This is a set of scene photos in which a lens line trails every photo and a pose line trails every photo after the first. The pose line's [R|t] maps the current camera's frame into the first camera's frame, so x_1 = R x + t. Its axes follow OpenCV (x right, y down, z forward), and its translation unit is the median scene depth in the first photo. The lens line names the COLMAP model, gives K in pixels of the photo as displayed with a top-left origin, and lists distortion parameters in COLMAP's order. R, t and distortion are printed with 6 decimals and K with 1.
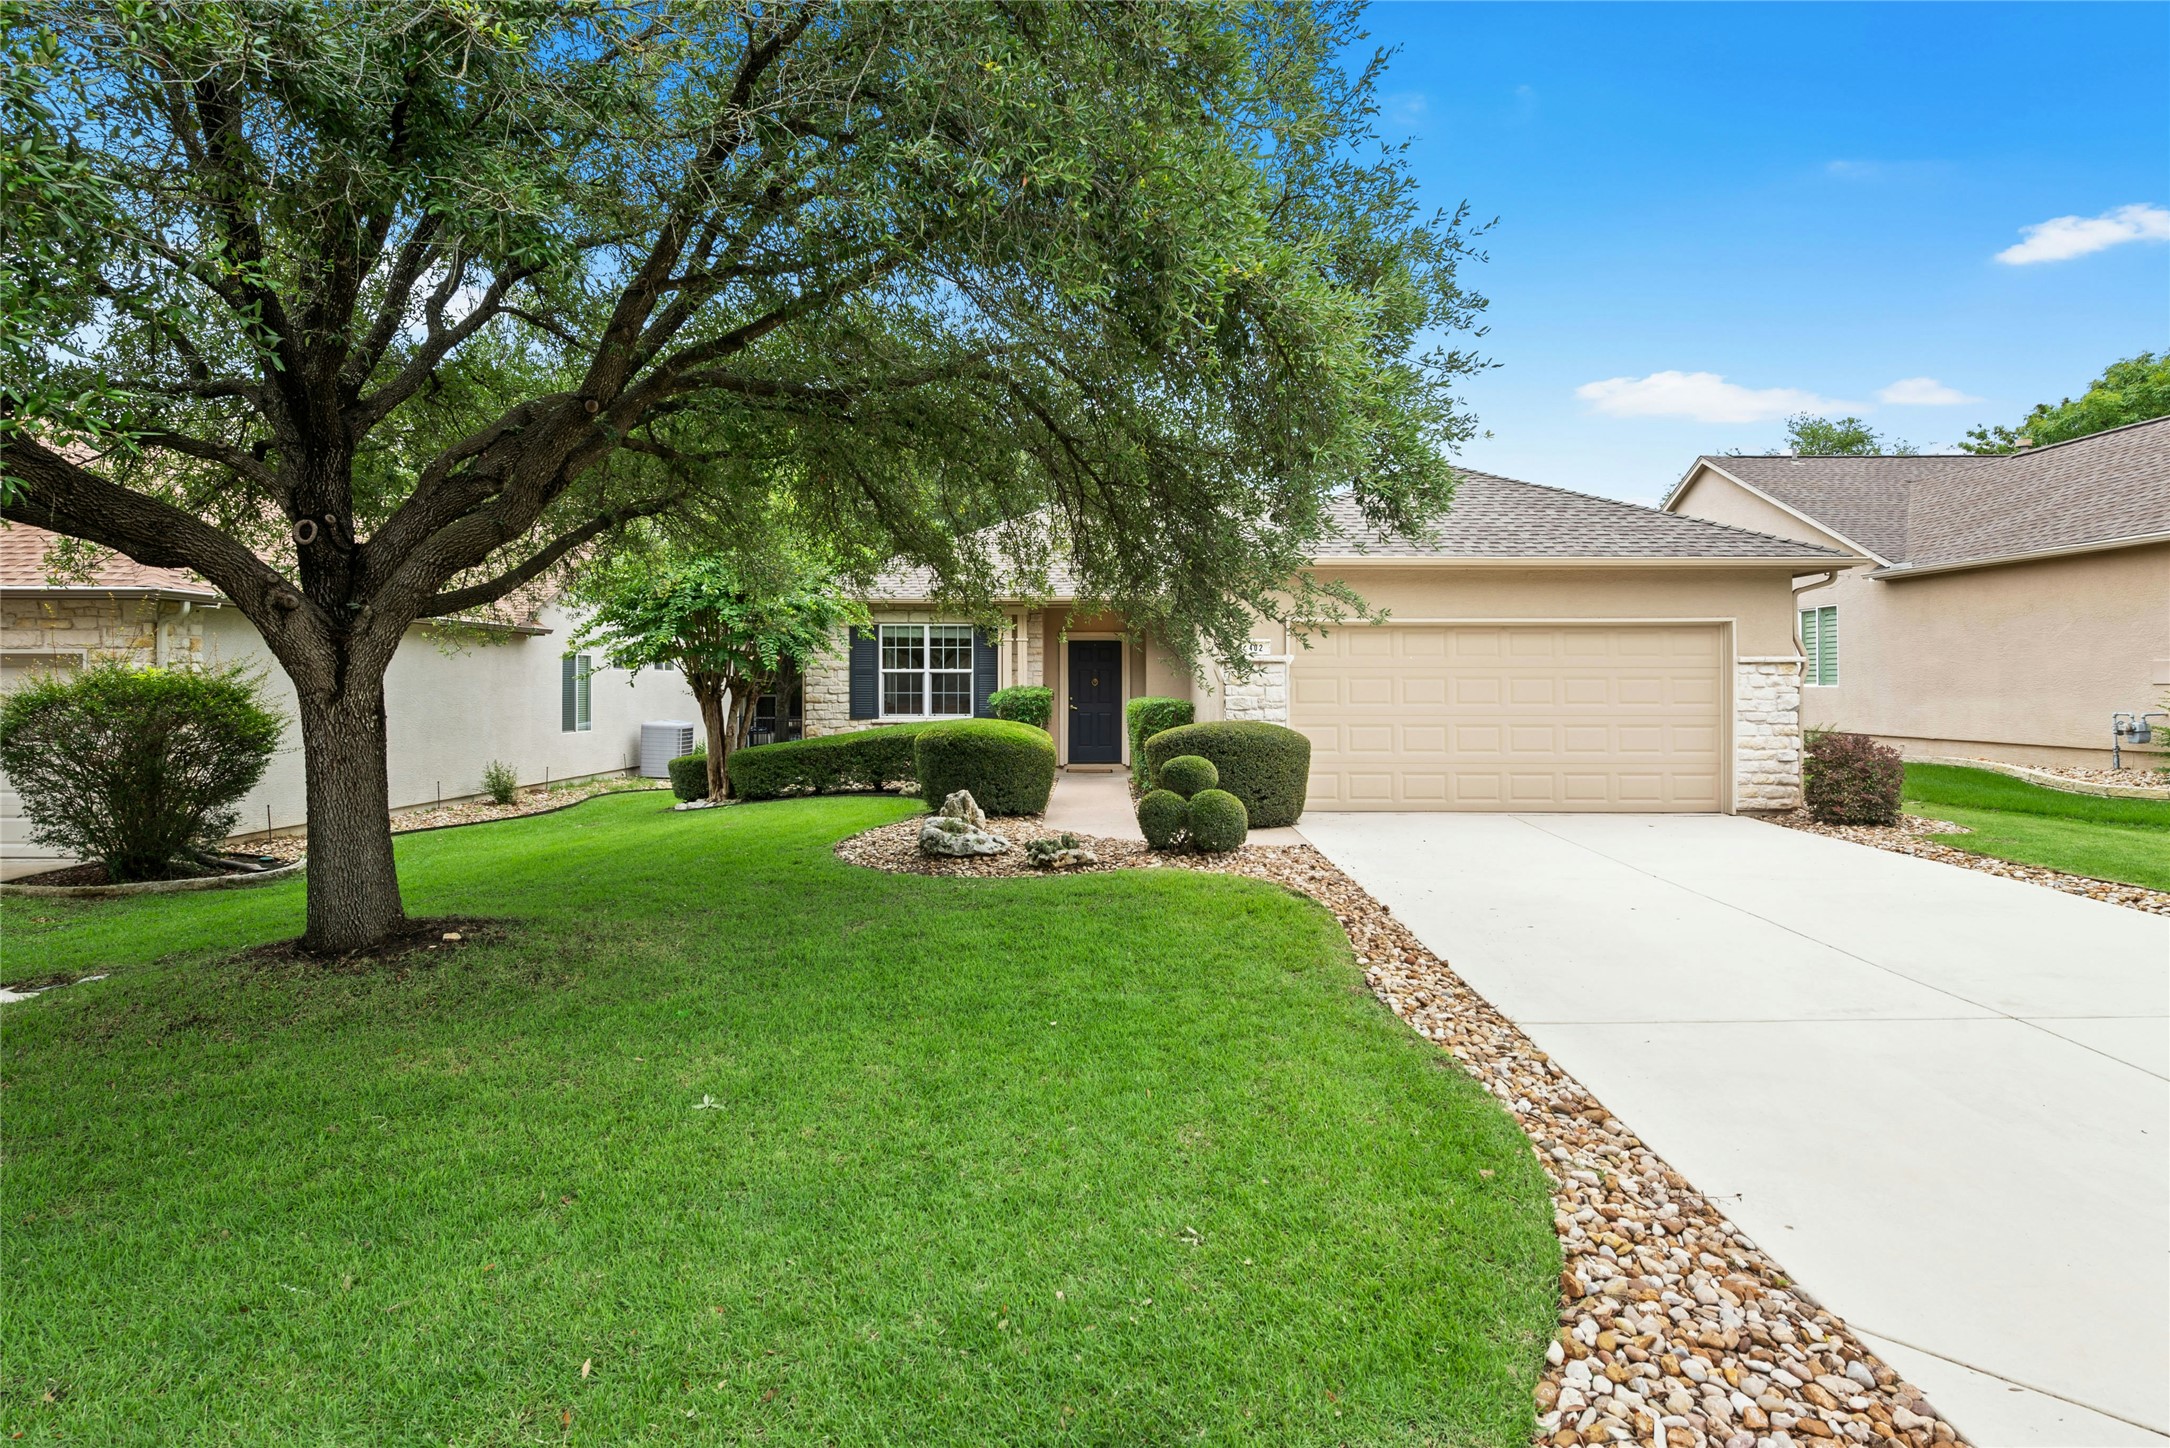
lens RADIAL K [[1063.8, 0, 1085.8], [0, 1063.8, 718.3], [0, 0, 1]] dist [0.006181, -0.000372]
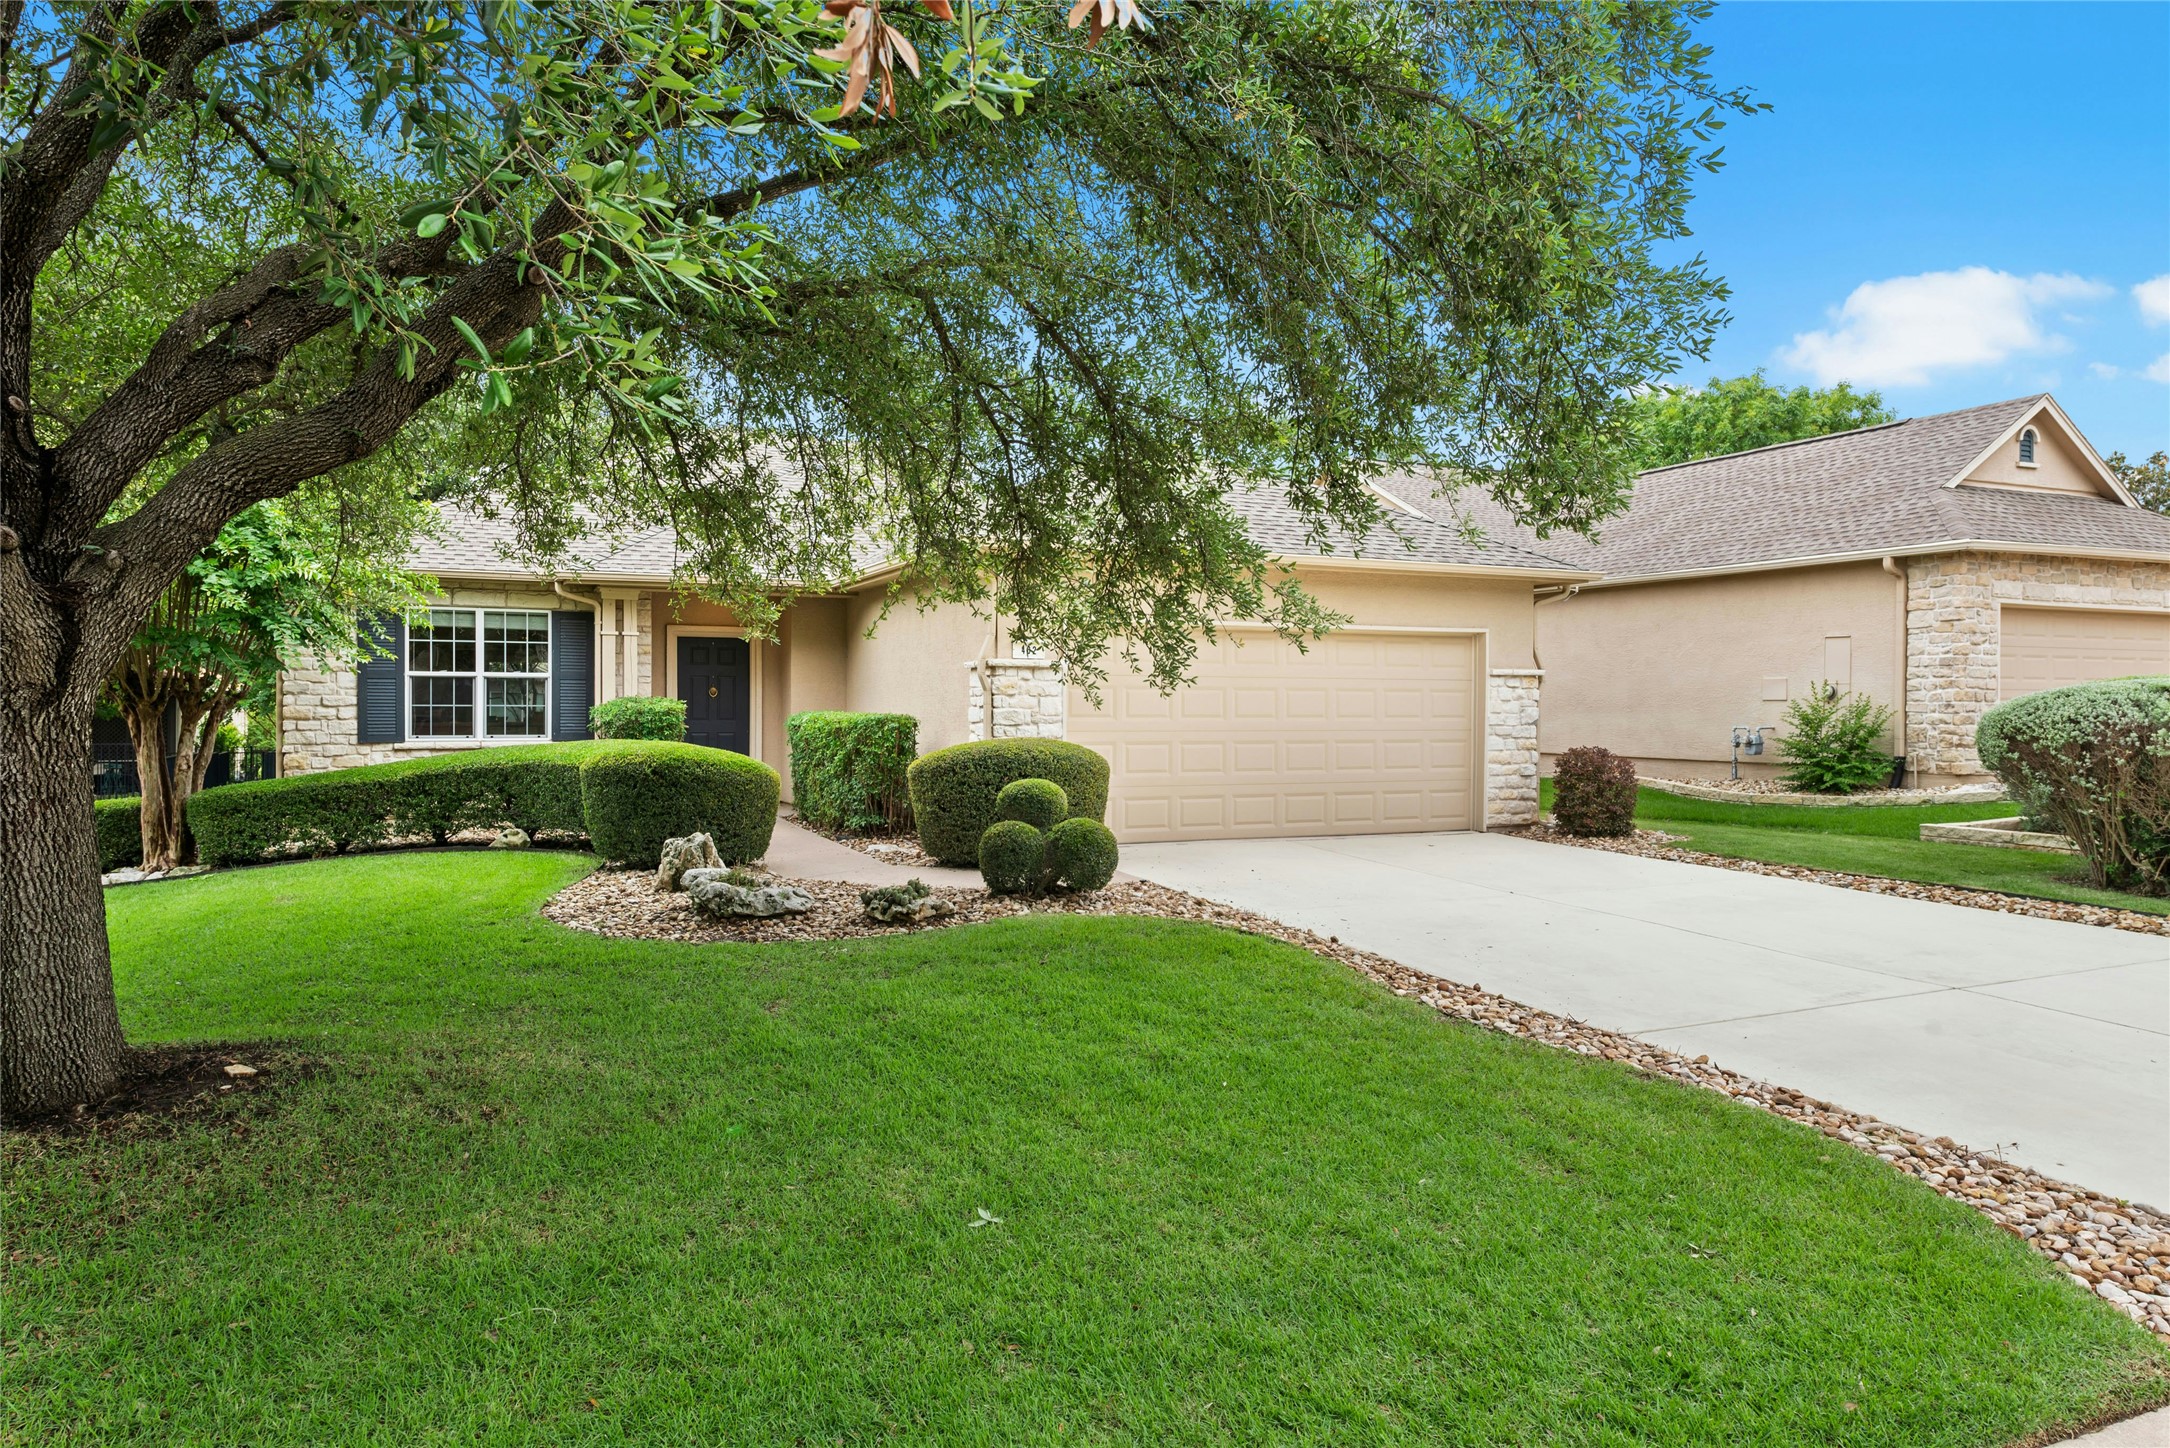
lens RADIAL K [[1336.8, 0, 1080.6], [0, 1336.8, 769.6], [0, 0, 1]] dist [0.010395, 0.000583]
pose [[0.918311, -0.015994, 0.395537, -0.213331], [0.008053, 0.999731, 0.021728, 0.004358], [-0.395778, -0.016768, 0.918193, 0.026438]]
